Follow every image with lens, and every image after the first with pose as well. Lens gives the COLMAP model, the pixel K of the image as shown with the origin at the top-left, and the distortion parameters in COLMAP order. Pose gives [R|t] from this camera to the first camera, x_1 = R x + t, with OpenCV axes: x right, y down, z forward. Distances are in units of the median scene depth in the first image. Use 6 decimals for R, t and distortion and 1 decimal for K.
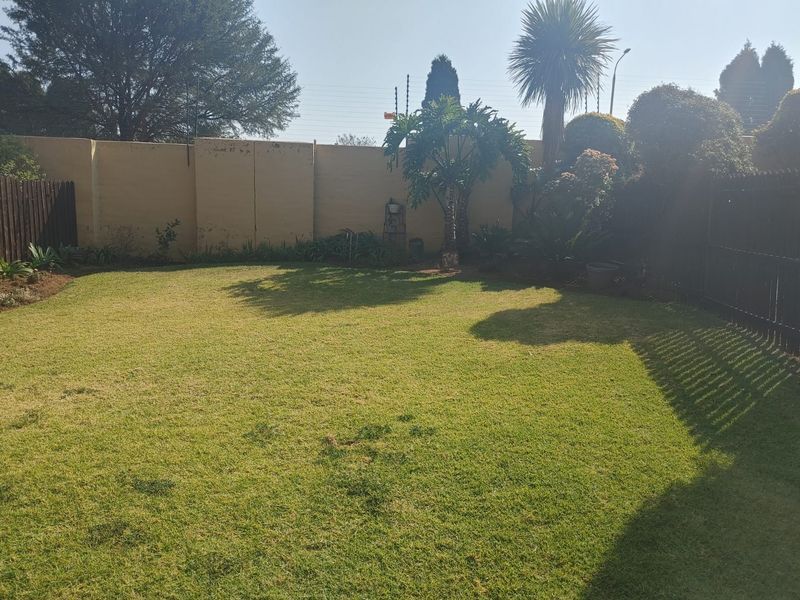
lens RADIAL K [[619.0, 0, 400.0], [0, 619.0, 300.0], [0, 0, 1]] dist [0.103254, -0.136533]
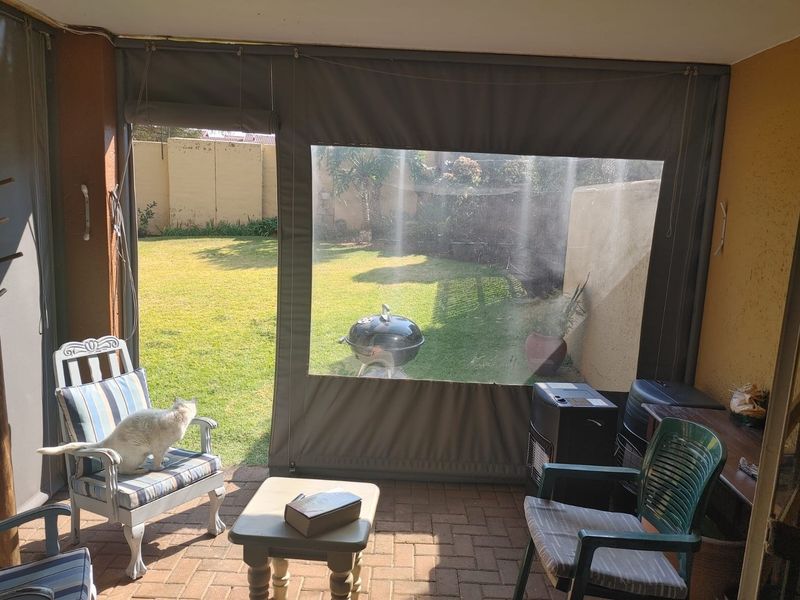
lens RADIAL K [[619.0, 0, 400.0], [0, 619.0, 300.0], [0, 0, 1]] dist [0.103254, -0.136533]
pose [[0.998249, 0.005564, 0.058883, 0.092415], [-0.007457, 0.999461, 0.031978, 0.035316], [-0.058673, -0.032361, 0.997753, -0.406520]]
